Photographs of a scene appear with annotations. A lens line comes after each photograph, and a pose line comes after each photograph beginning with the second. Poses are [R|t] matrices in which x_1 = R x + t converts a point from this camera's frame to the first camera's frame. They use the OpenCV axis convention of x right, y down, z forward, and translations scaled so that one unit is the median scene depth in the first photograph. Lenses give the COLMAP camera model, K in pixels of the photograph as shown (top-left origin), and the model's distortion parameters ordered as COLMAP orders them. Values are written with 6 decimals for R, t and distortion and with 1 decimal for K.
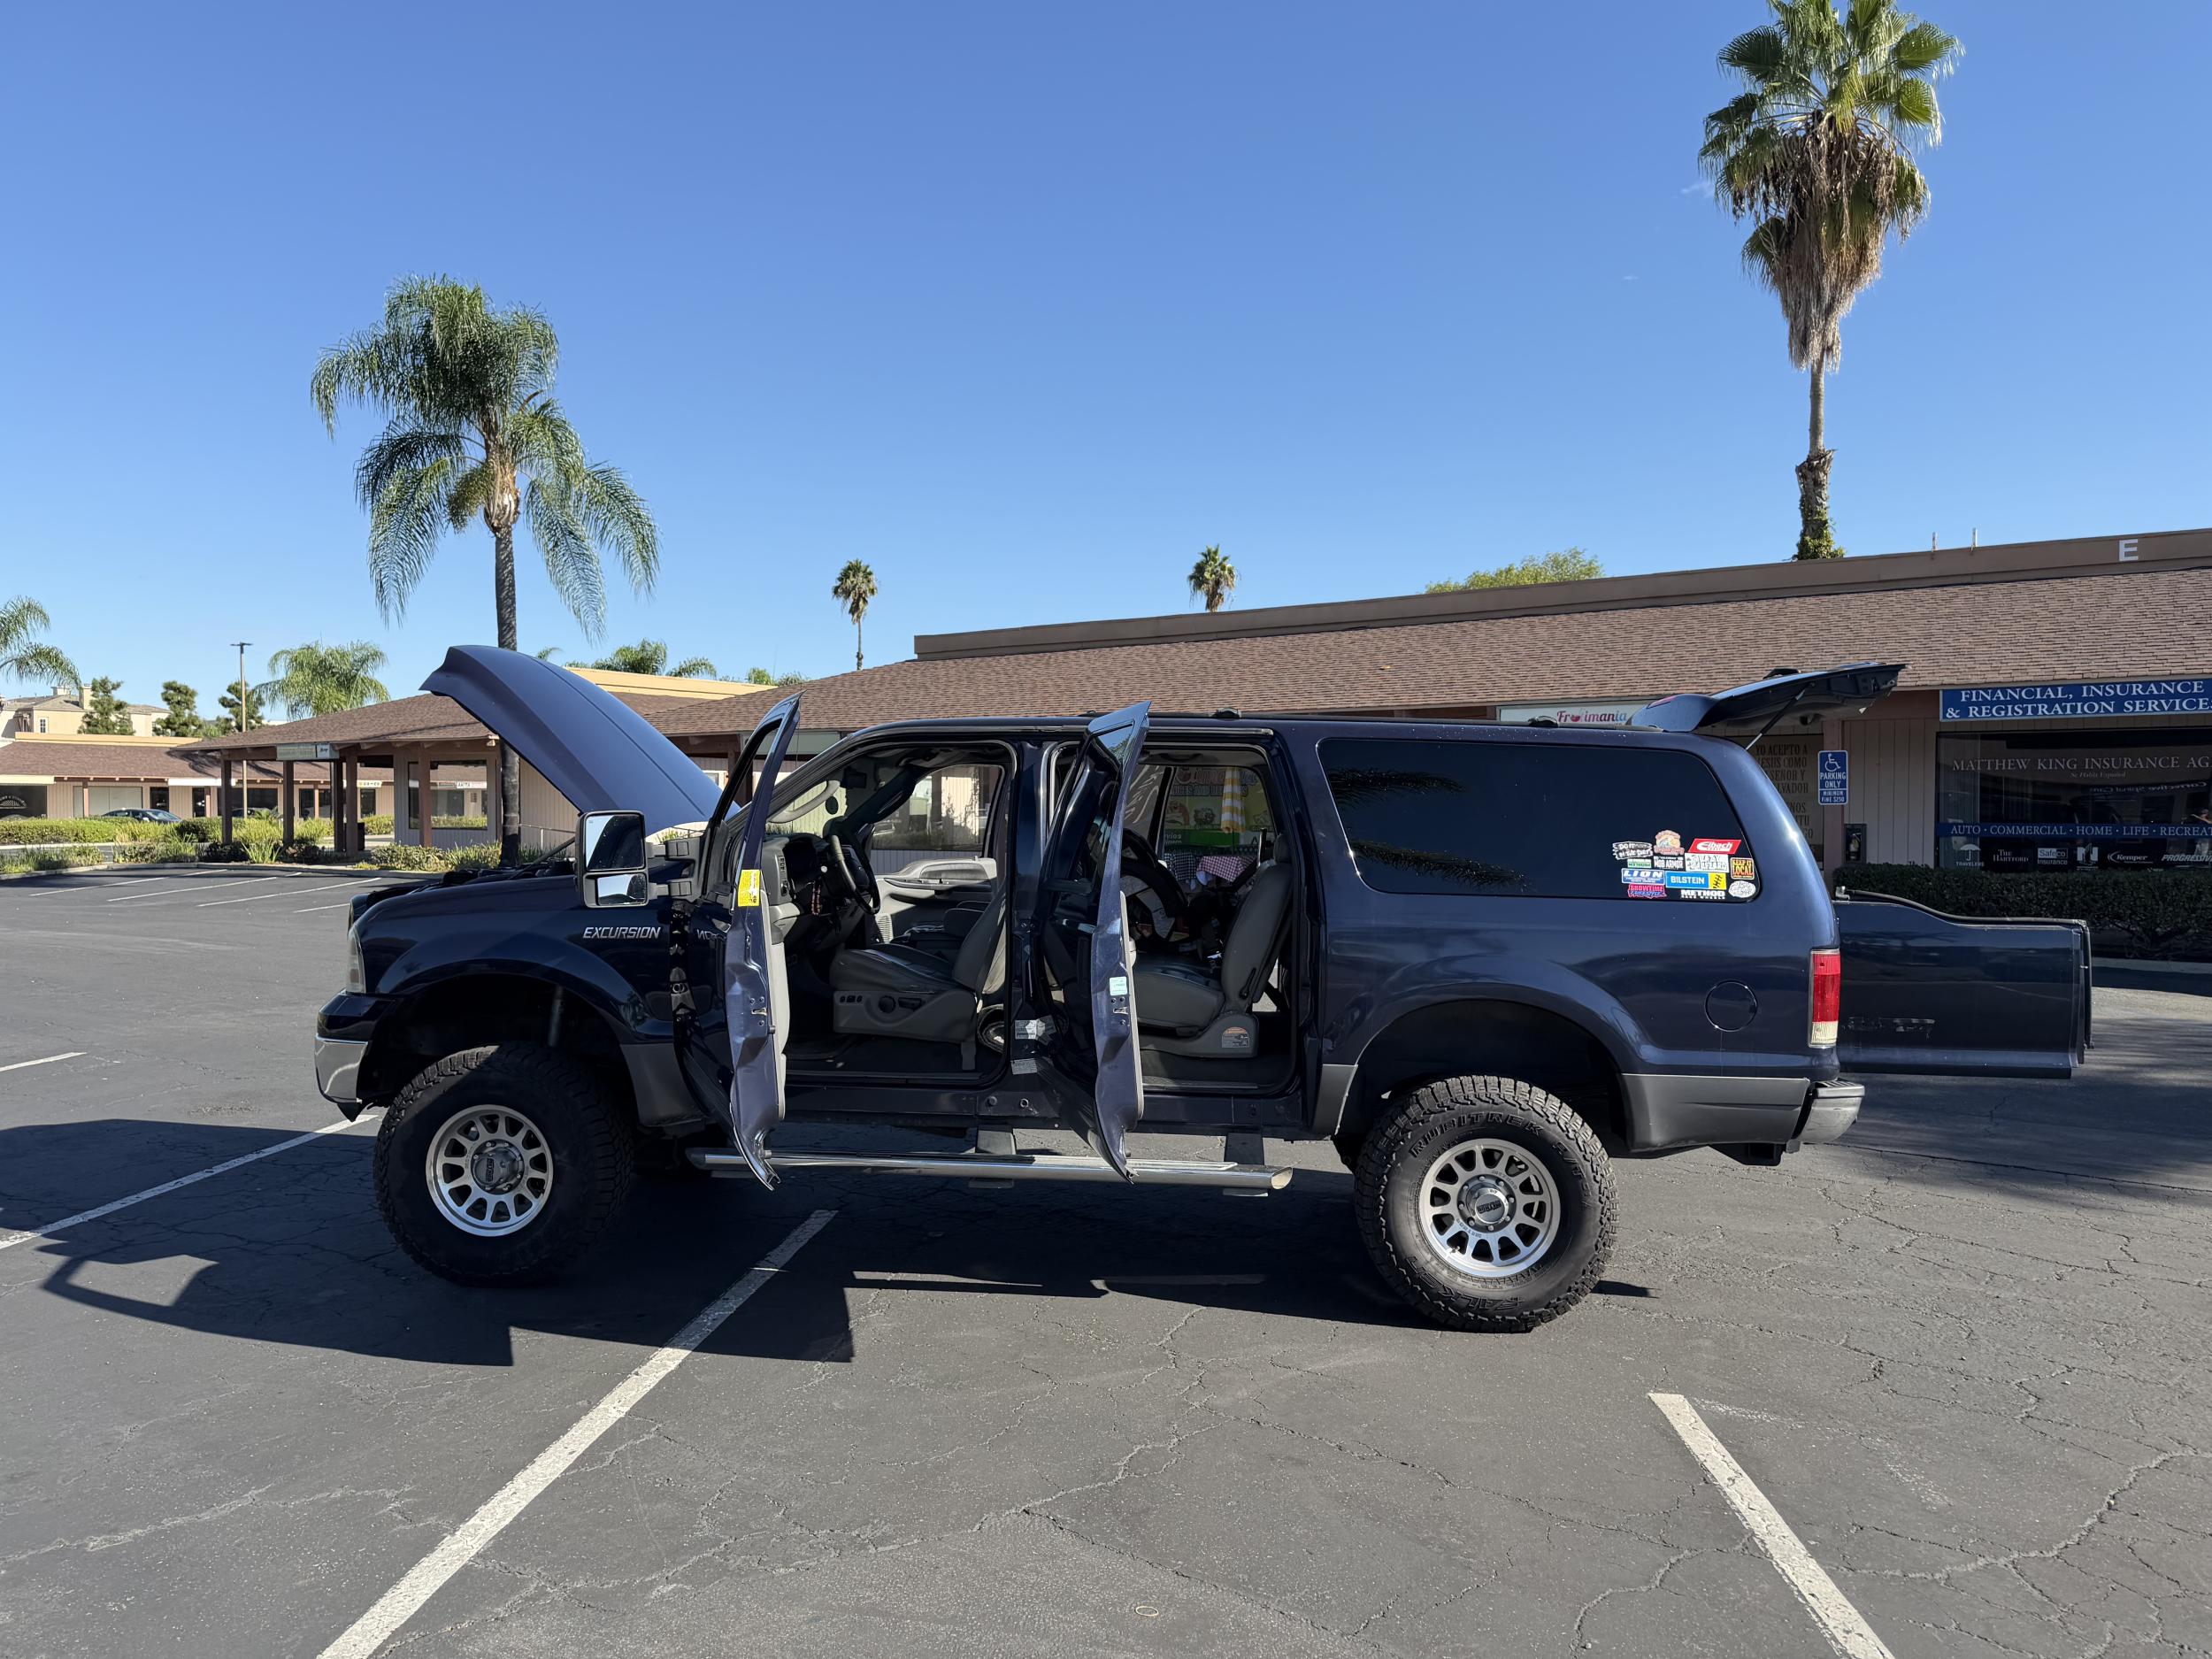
lens RADIAL K [[1584.3, 0, 1106.0], [0, 1584.3, 829.5], [0, 0, 1]] dist [0.044212, -0.061530]
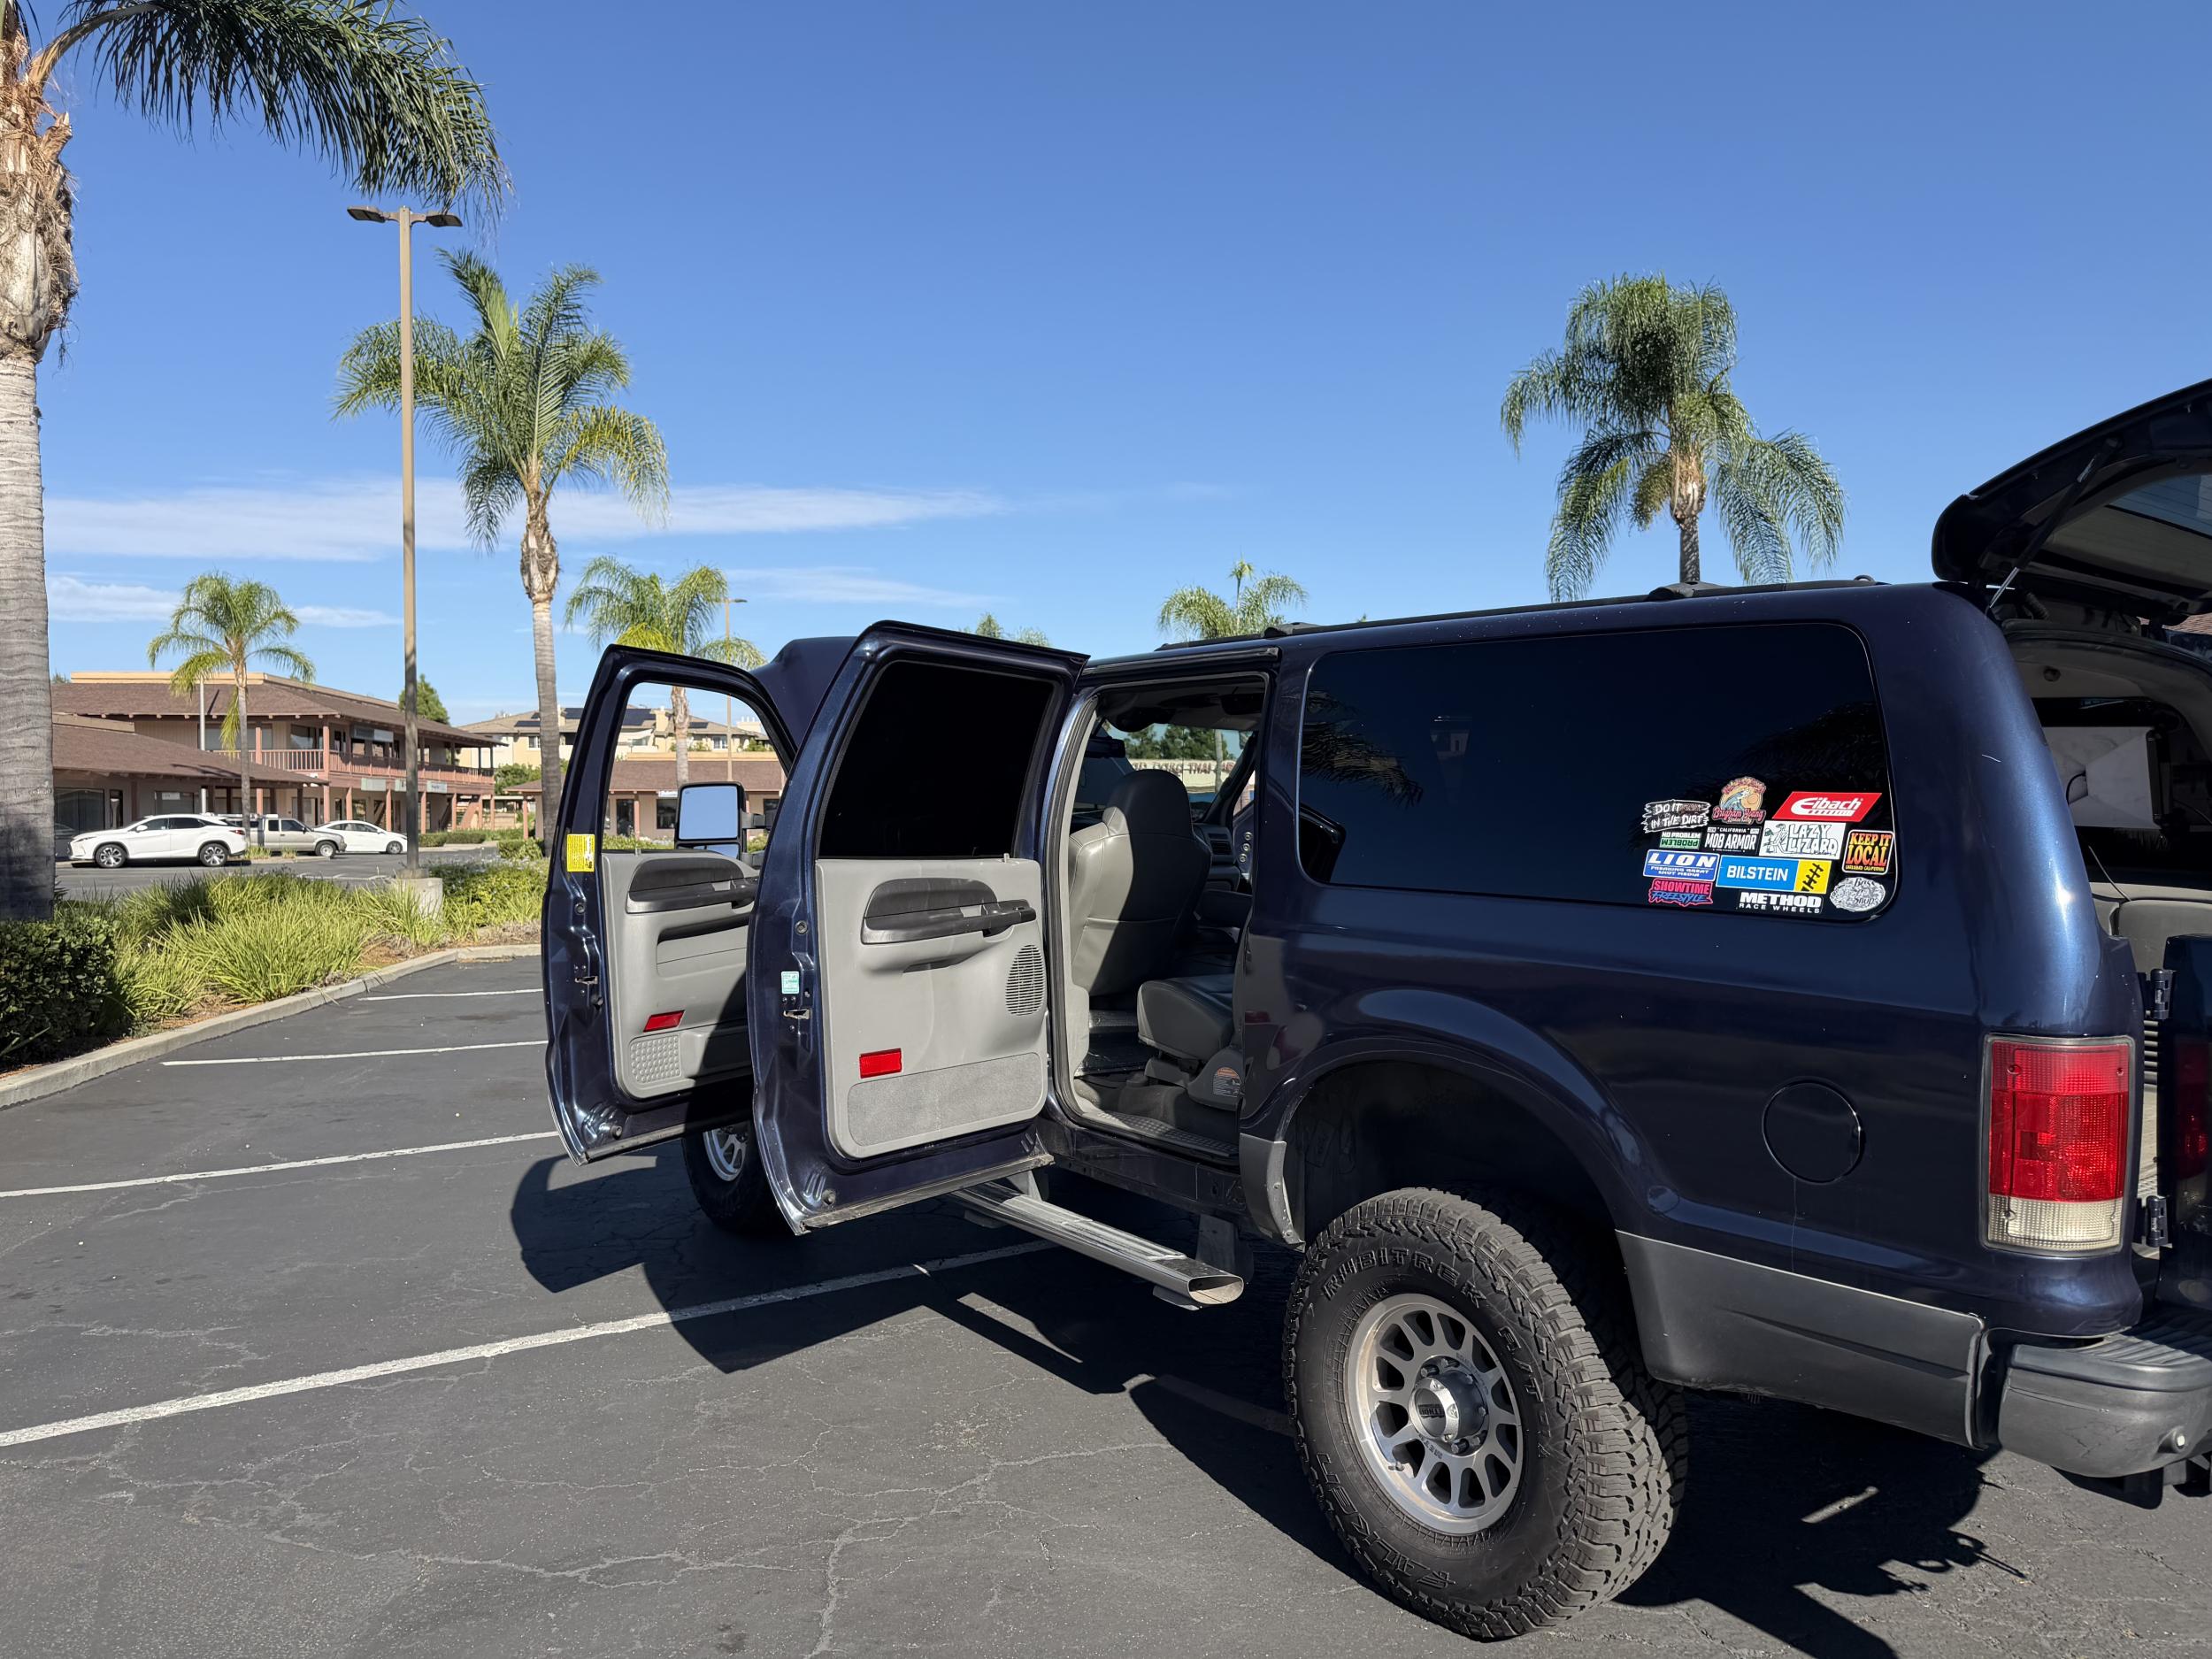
lens RADIAL K [[1584.3, 0, 1106.0], [0, 1584.3, 829.5], [0, 0, 1]] dist [0.044212, -0.061530]
pose [[0.657342, 0.002463, -0.753588, 0.606104], [-0.006207, 0.999978, -0.002146, 0.020002], [0.753567, 0.006088, 0.657343, 0.504544]]
